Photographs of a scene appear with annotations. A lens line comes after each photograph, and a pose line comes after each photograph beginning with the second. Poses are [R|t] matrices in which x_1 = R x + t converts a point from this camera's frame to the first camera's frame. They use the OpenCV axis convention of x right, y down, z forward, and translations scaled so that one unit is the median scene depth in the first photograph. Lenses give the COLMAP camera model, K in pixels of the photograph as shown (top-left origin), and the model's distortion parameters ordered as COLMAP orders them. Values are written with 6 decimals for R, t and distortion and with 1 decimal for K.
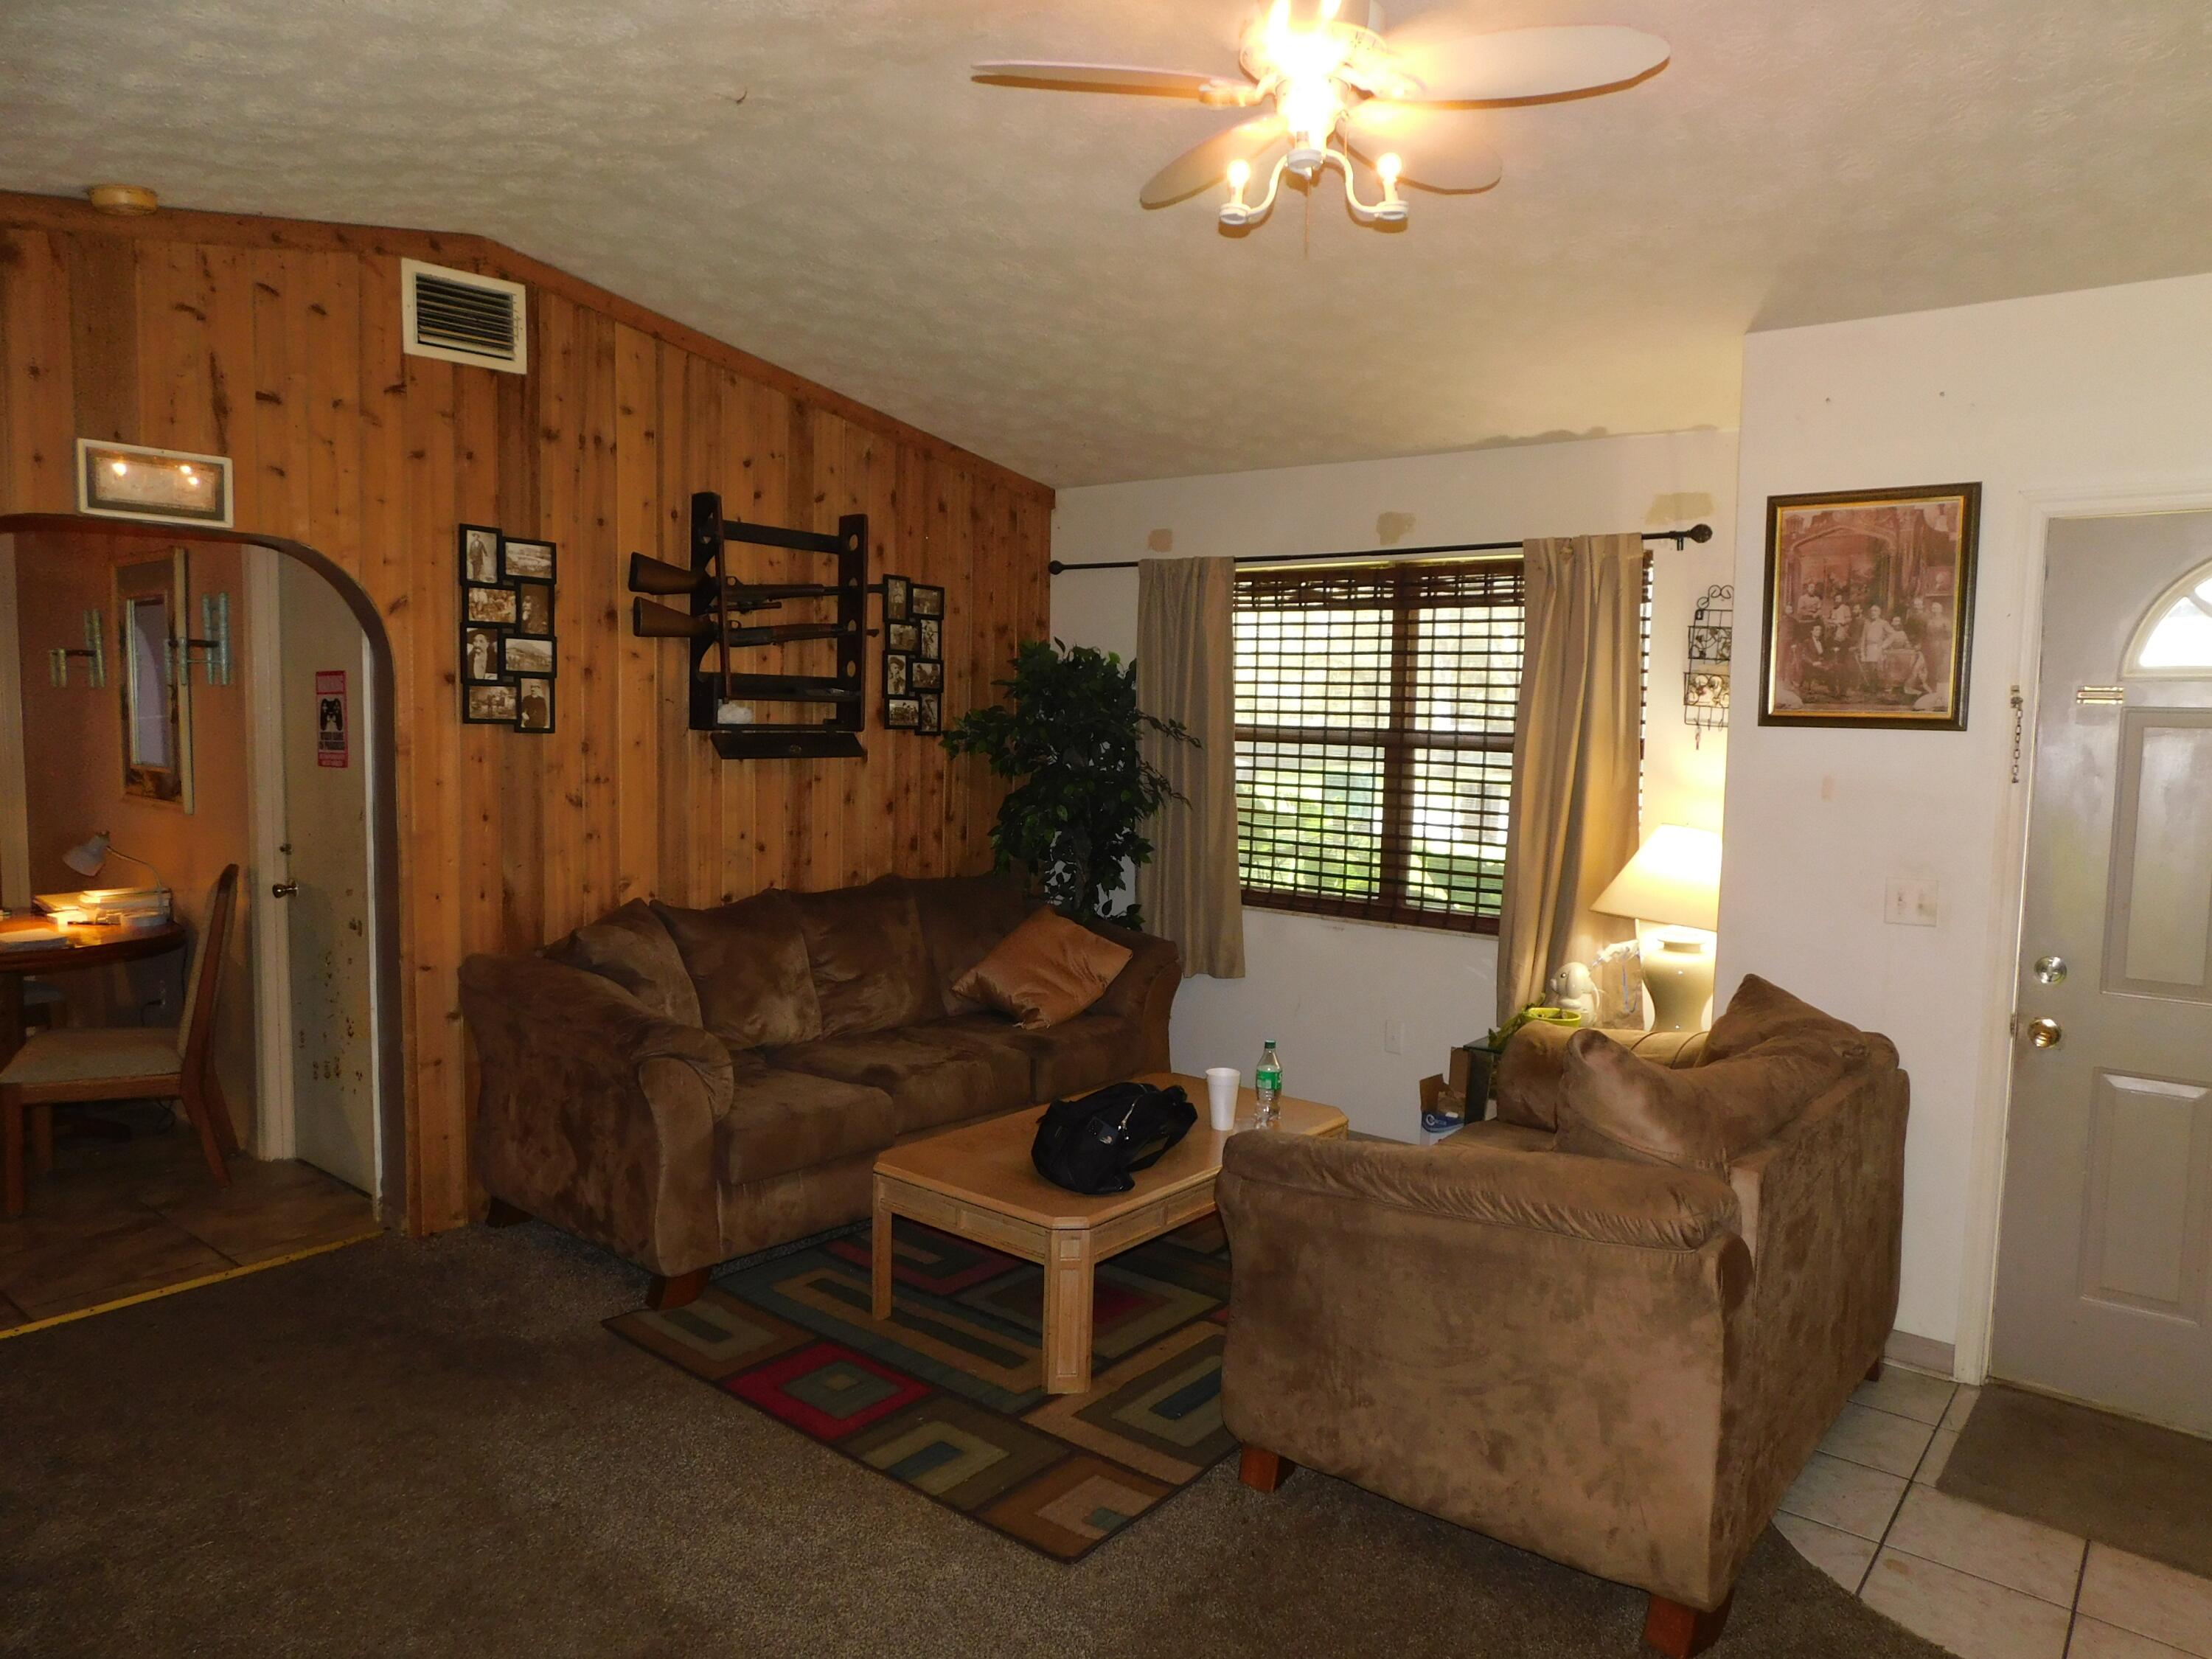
lens RADIAL K [[1459.7, 0, 1111.0], [0, 1459.7, 829.8], [0, 0, 1]] dist [-0.022233, 0.002805]
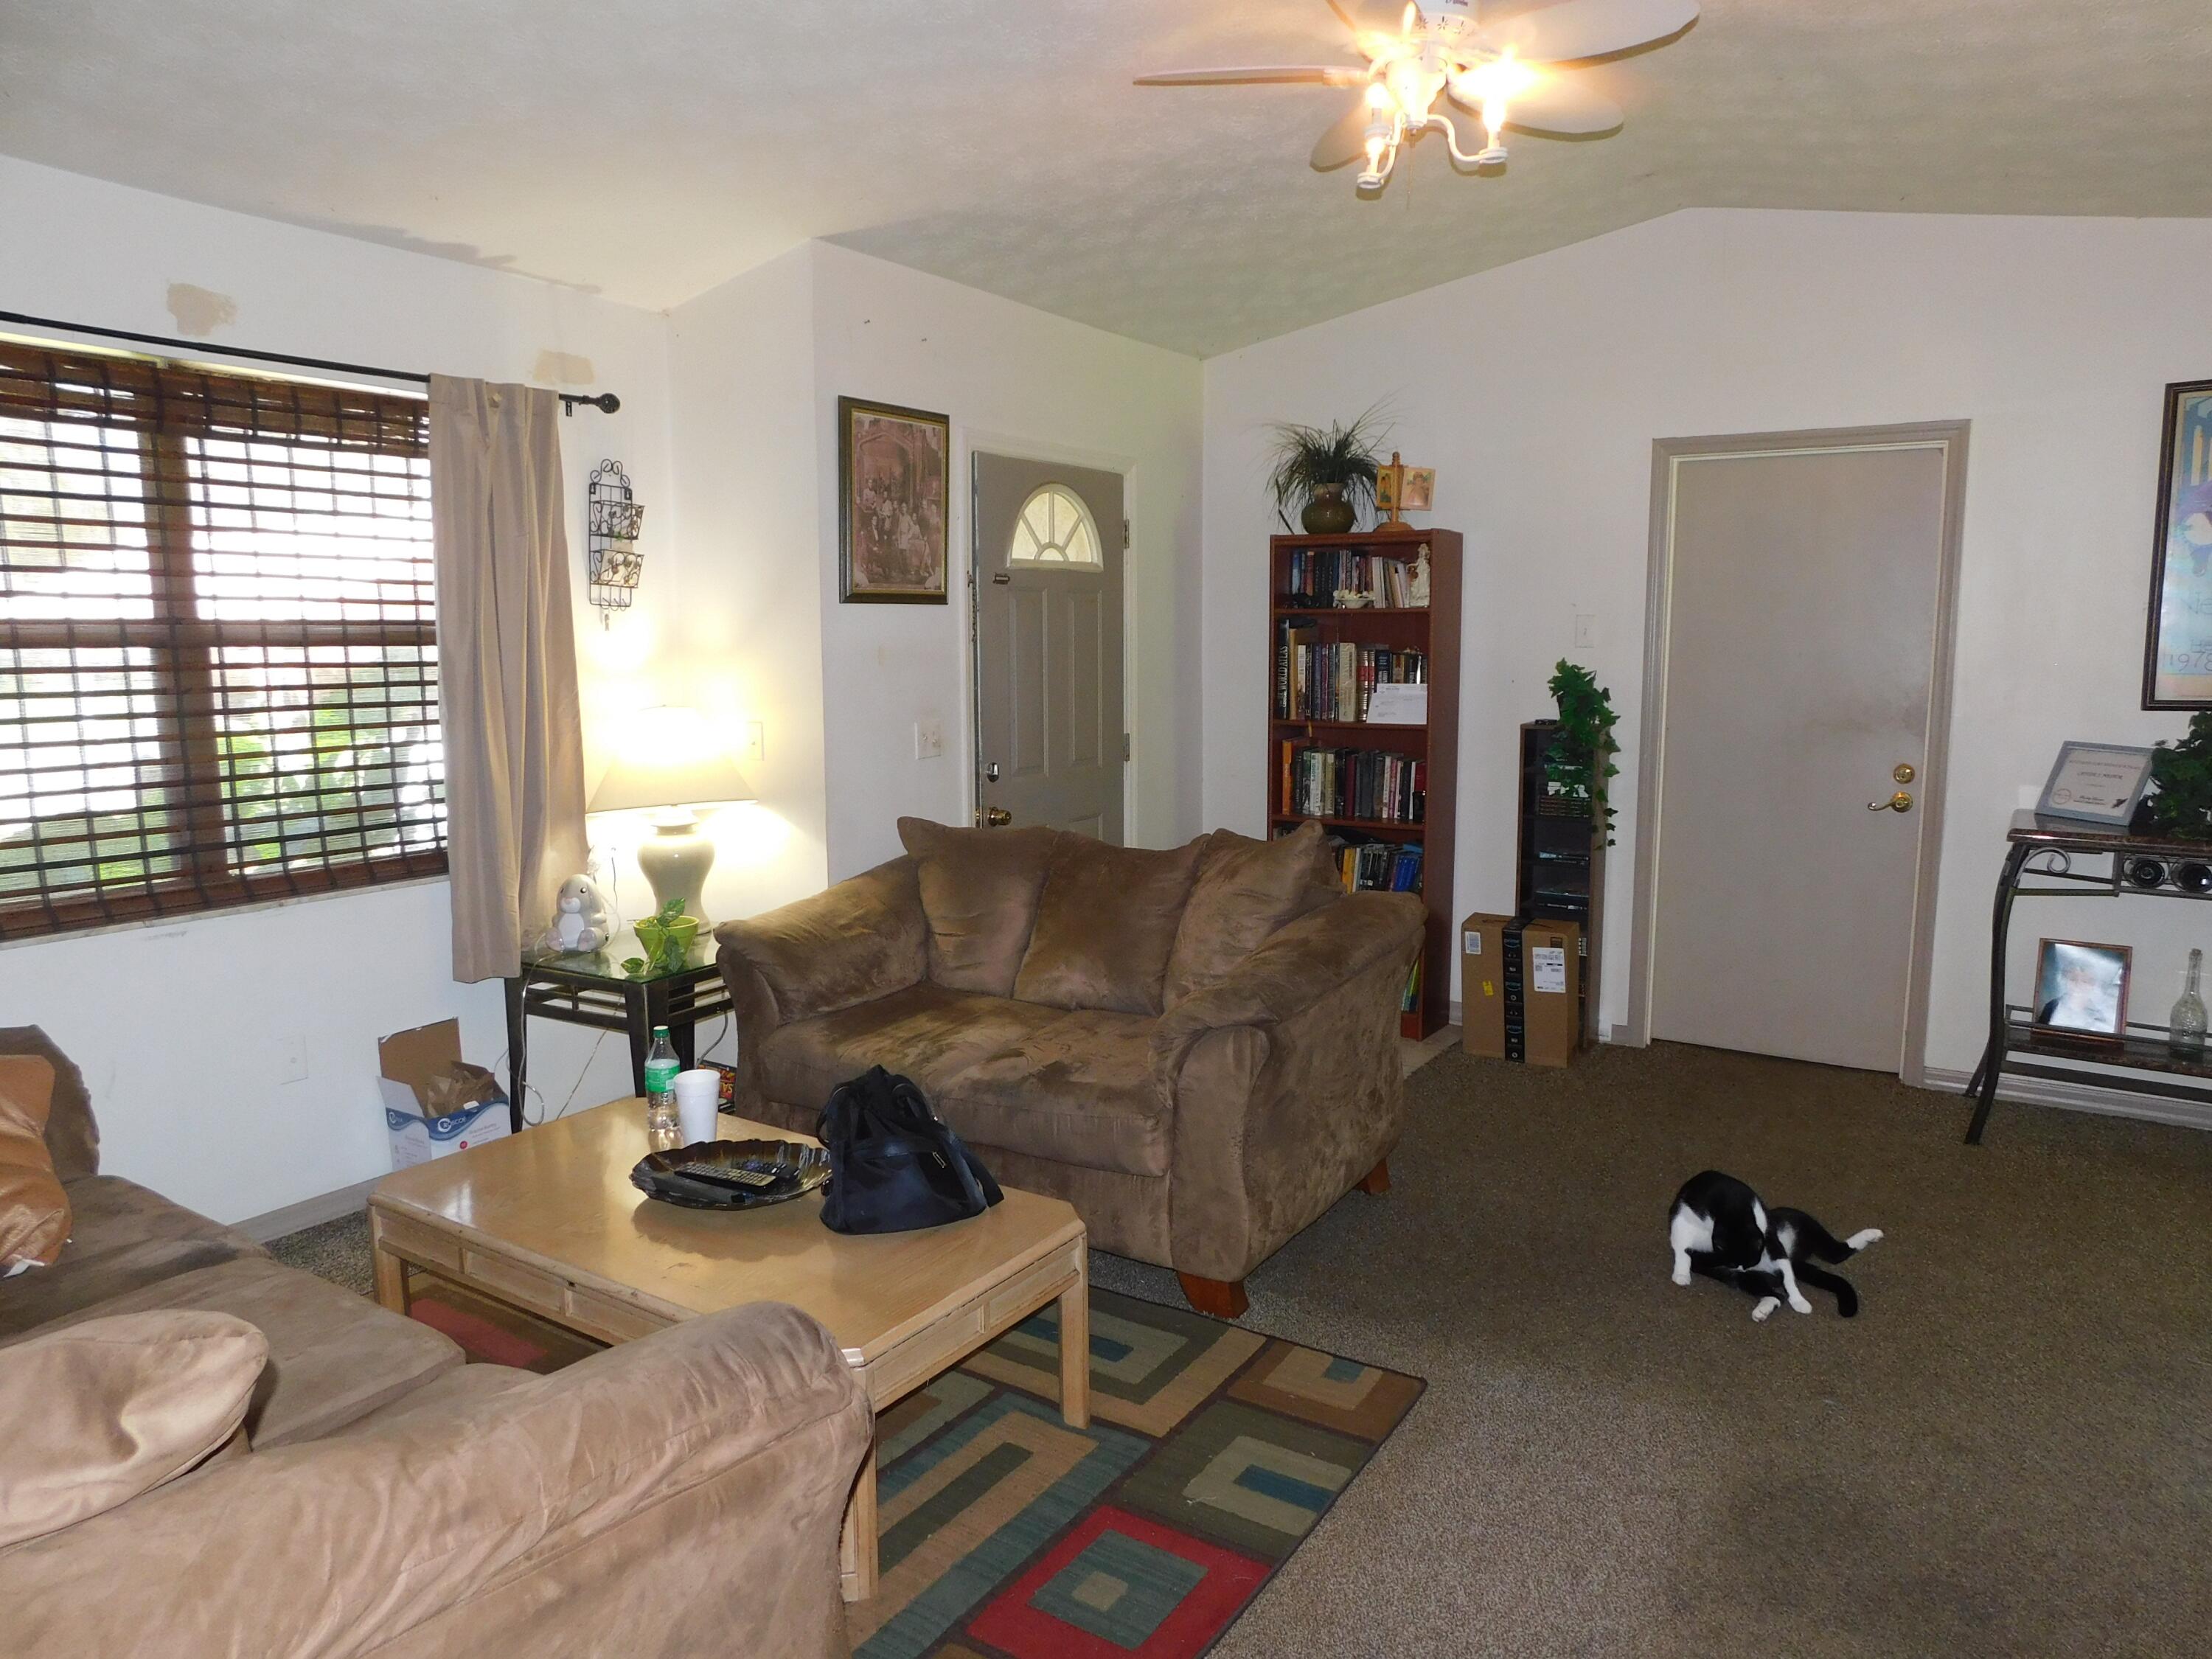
lens RADIAL K [[1459.7, 0, 1110.7], [0, 1459.7, 818.2], [0, 0, 1]] dist [-0.022233, 0.002805]
pose [[-0.110420, -0.145269, 0.983211, -0.606900], [0.085107, 0.984245, 0.154979, -0.054959], [-0.990234, 0.100791, -0.096317, 0.787105]]
